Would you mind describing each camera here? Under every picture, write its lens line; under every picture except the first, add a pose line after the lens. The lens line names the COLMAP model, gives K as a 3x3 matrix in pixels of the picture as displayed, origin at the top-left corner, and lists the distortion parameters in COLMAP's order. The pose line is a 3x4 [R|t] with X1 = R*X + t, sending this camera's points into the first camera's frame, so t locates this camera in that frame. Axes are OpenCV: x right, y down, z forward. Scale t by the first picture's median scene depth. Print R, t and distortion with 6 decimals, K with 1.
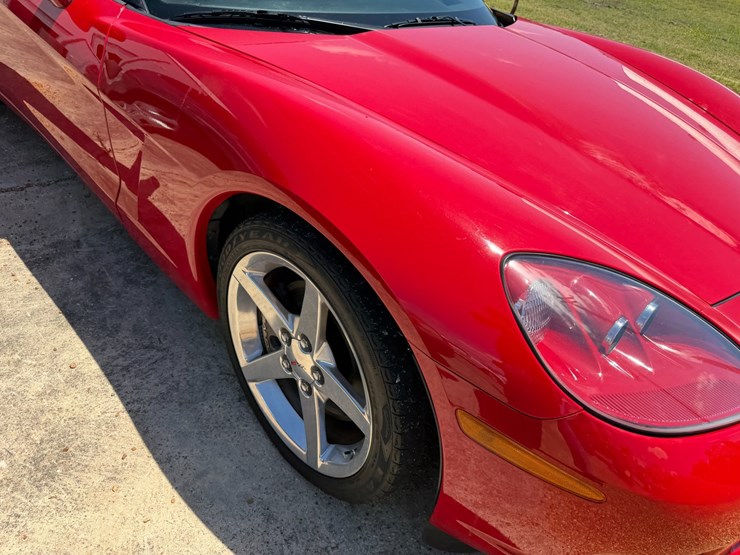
lens RADIAL K [[529.6, 0, 370.6], [0, 529.6, 283.1], [0, 0, 1]] dist [0.018986, -0.026973]
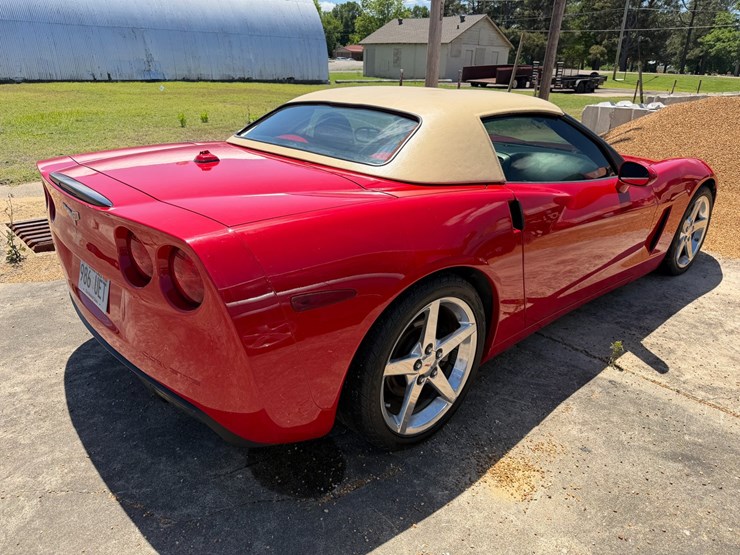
lens RADIAL K [[529.6, 0, 369.9], [0, 529.6, 279.0], [0, 0, 1]] dist [0.018986, -0.026973]
pose [[0.027360, -0.507130, 0.861435, -2.836568], [0.581846, 0.708812, 0.398800, -1.872825], [-0.812839, 0.490311, 0.314464, 1.549348]]
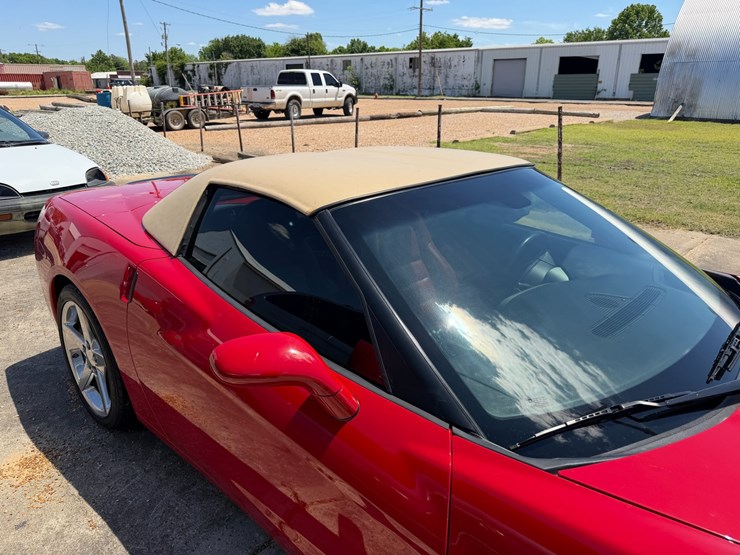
lens RADIAL K [[529.6, 0, 364.7], [0, 529.6, 269.0], [0, 0, 1]] dist [0.018986, -0.026973]
pose [[0.989480, -0.144141, -0.012347, -0.602612], [0.133493, 0.942600, -0.306081, -0.576550], [0.055757, 0.301213, 0.951925, 0.177382]]
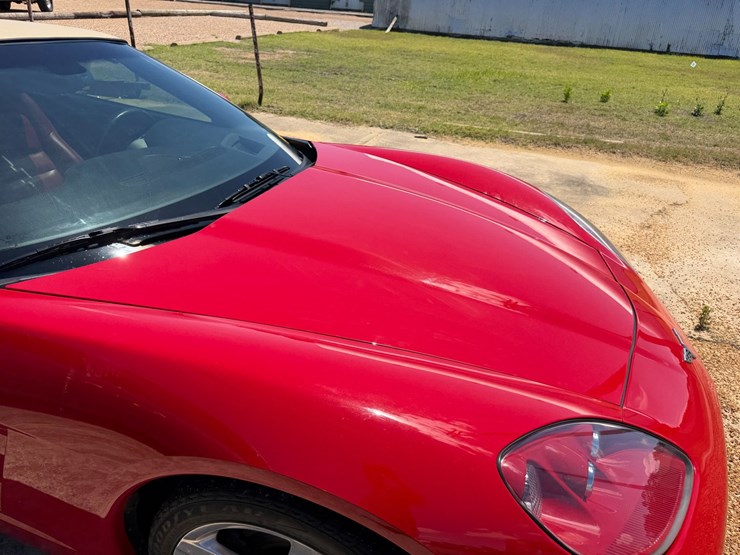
lens RADIAL K [[529.6, 0, 371.4], [0, 529.6, 275.3], [0, 0, 1]] dist [0.018986, -0.026973]
pose [[0.883350, -0.291130, 0.367336, -0.159191], [0.331547, 0.942078, -0.050650, -0.271566], [-0.331314, 0.166531, 0.928708, 0.013976]]
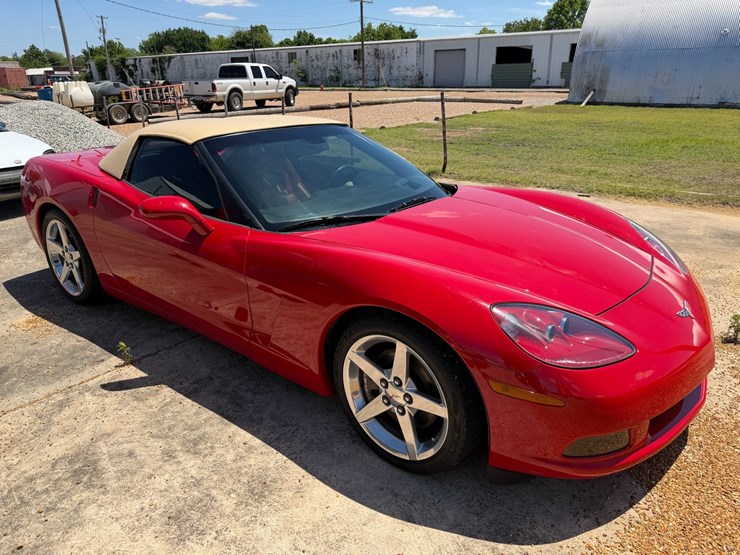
lens RADIAL K [[529.6, 0, 368.2], [0, 529.6, 274.1], [0, 0, 1]] dist [0.018986, -0.026973]
pose [[0.979689, -0.189383, 0.065905, -0.240597], [0.200241, 0.941394, -0.271441, 0.211341], [-0.010637, 0.279125, 0.960196, -0.759467]]
